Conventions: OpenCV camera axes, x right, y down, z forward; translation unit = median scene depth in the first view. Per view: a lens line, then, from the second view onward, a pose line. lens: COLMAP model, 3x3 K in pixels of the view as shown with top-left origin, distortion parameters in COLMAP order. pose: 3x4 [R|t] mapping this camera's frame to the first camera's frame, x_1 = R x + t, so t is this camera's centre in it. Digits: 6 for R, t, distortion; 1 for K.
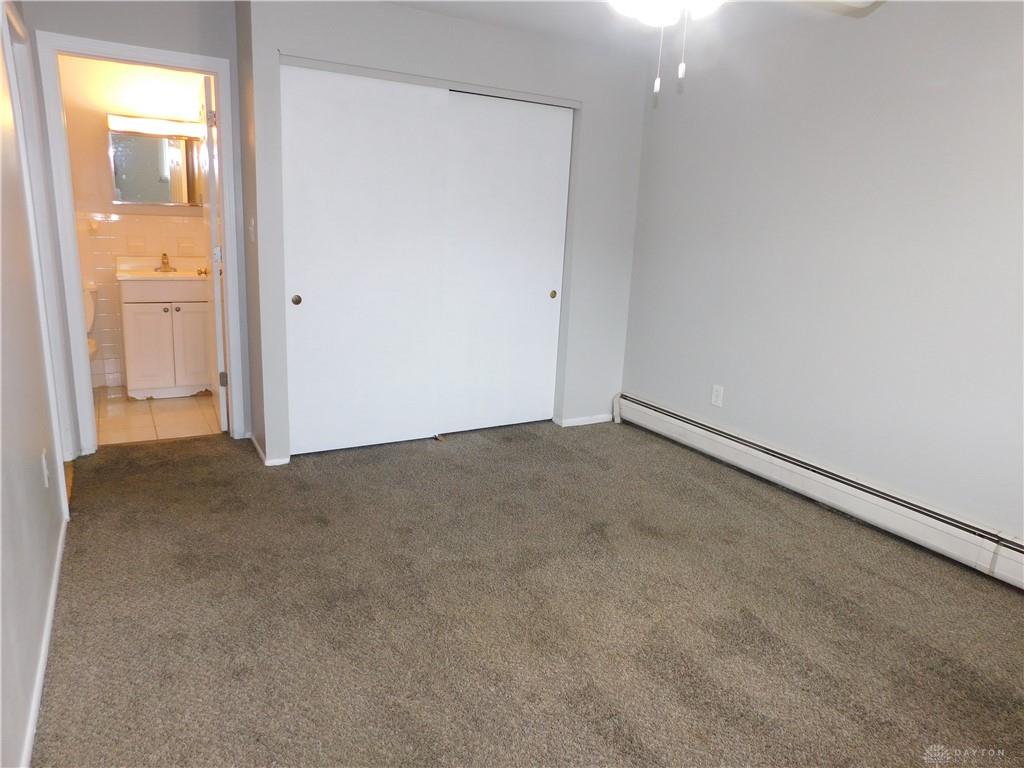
lens RADIAL K [[682.3, 0, 512.0], [0, 682.3, 384.0], [0, 0, 1]] dist [-0.000409, -0.000006]
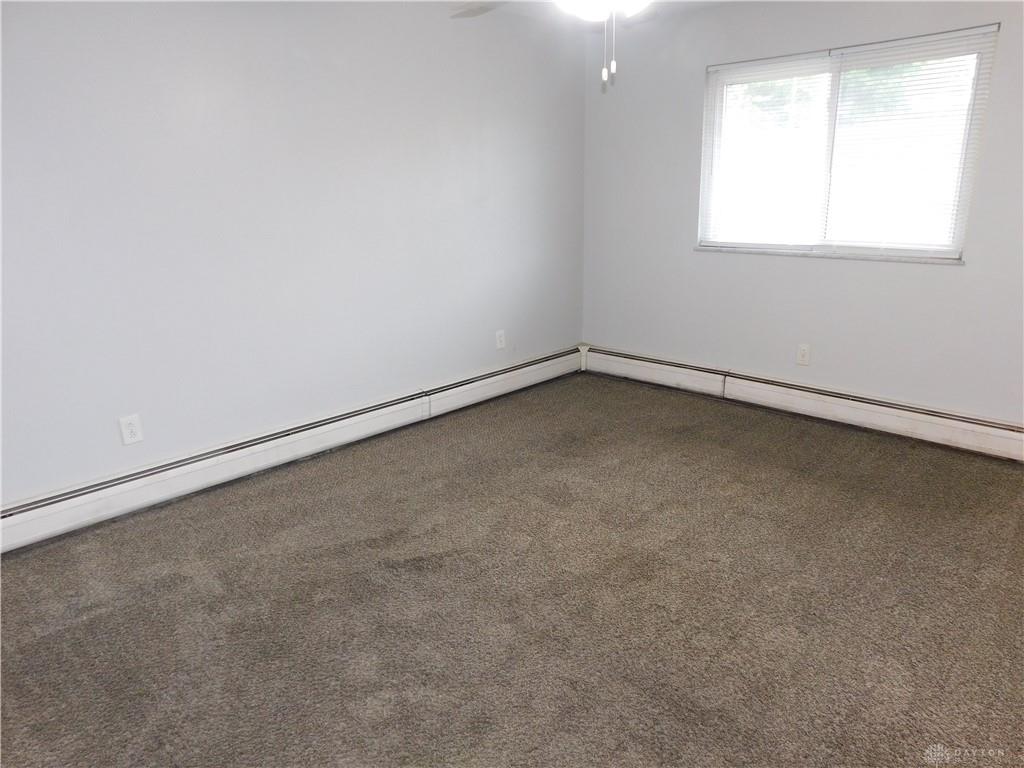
lens RADIAL K [[682.3, 0, 512.0], [0, 682.3, 384.0], [0, 0, 1]] dist [-0.000409, -0.000006]
pose [[-0.277528, -0.313176, 0.908239, -0.601942], [0.227718, 0.896992, 0.378881, -0.273634], [-0.933340, 0.311972, -0.177625, 0.945999]]
